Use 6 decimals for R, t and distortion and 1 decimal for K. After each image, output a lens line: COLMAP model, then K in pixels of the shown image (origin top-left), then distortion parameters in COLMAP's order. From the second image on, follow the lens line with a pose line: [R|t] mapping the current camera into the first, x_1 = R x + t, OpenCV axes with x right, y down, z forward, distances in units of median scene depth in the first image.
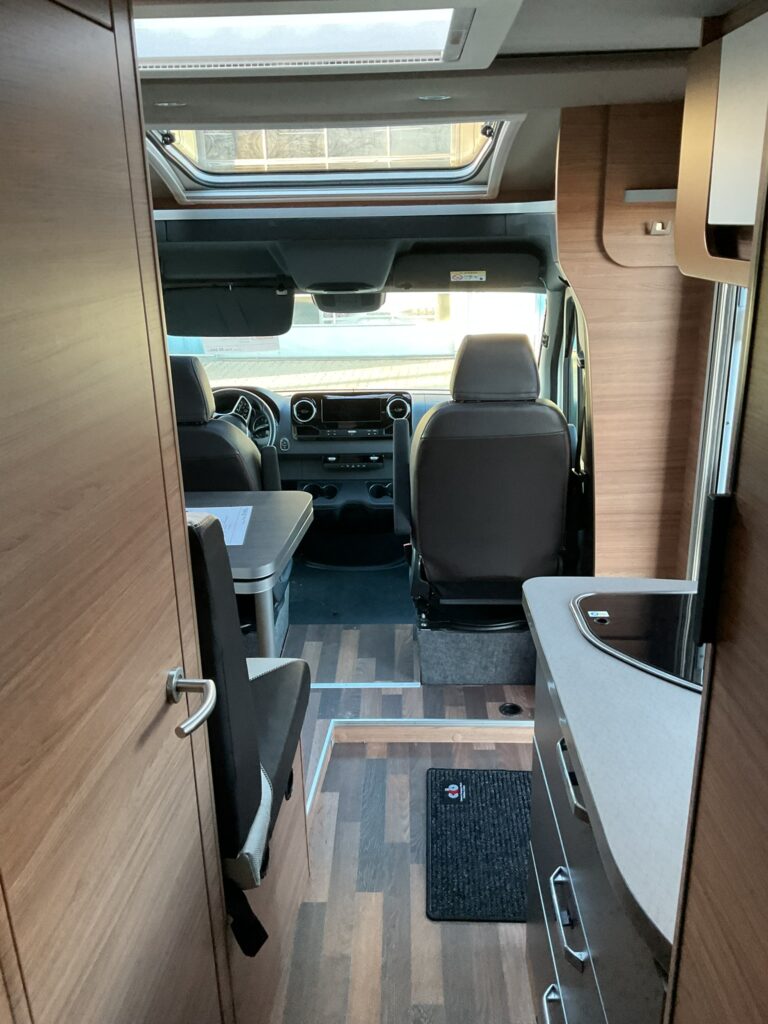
lens RADIAL K [[837.5, 0, 384.0], [0, 837.5, 512.0], [0, 0, 1]] dist [0.131296, -0.276983]
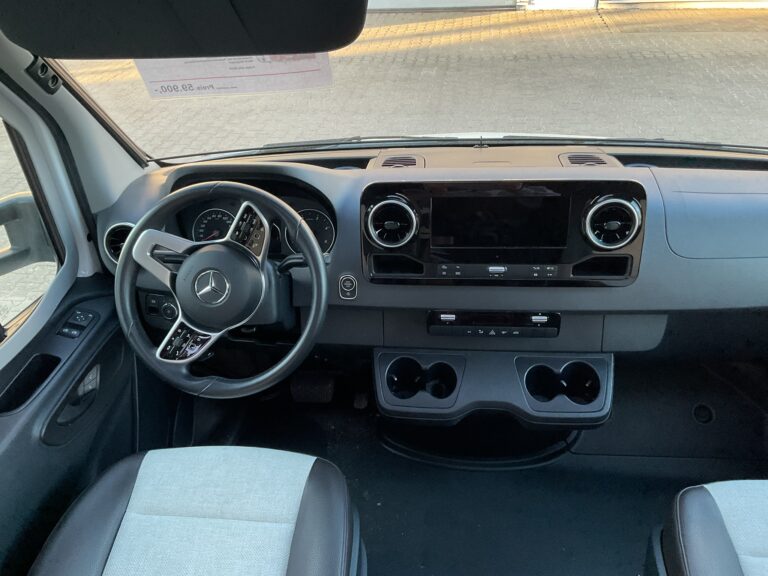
lens RADIAL K [[628.1, 0, 384.0], [0, 628.1, 288.0], [0, 0, 1]] dist [0.131296, -0.276983]
pose [[0.997810, 0.017987, -0.063646, -0.105094], [-0.002168, 0.970686, 0.240340, -0.228441], [0.066103, -0.239676, 0.968600, 0.915824]]
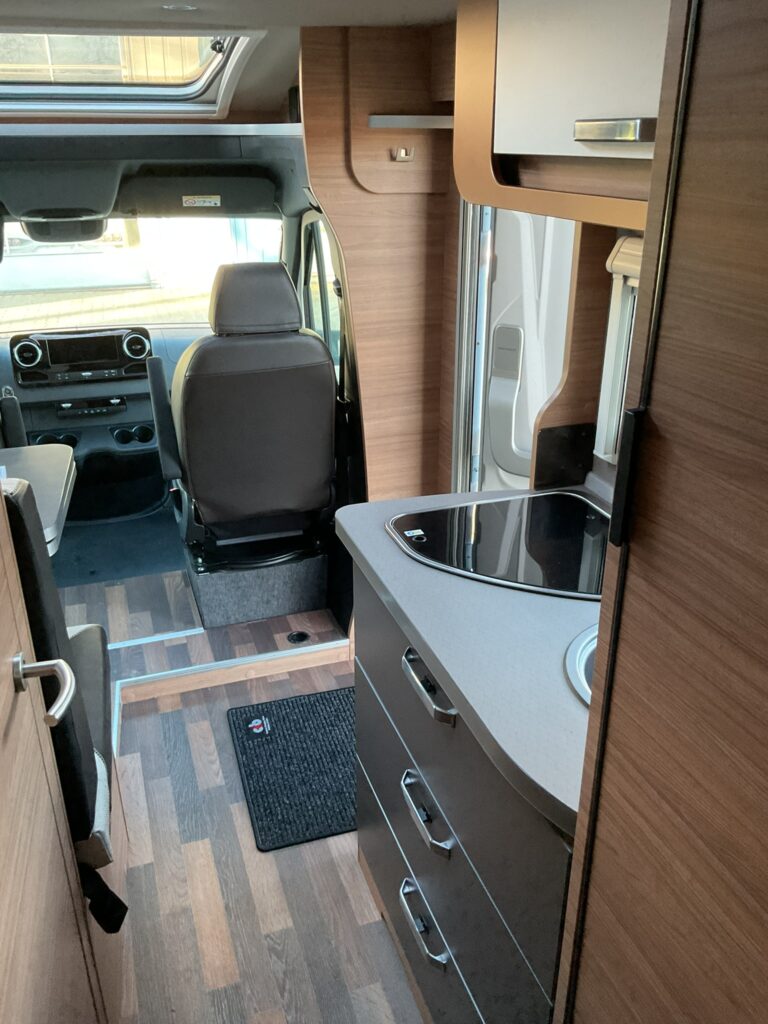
lens RADIAL K [[837.5, 0, 384.0], [0, 837.5, 512.0], [0, 0, 1]] dist [0.131296, -0.276983]
pose [[0.937161, -0.122472, 0.326695, -0.075607], [0.095744, 0.990694, 0.096743, -0.006685], [-0.335503, -0.059385, 0.940166, 0.015182]]
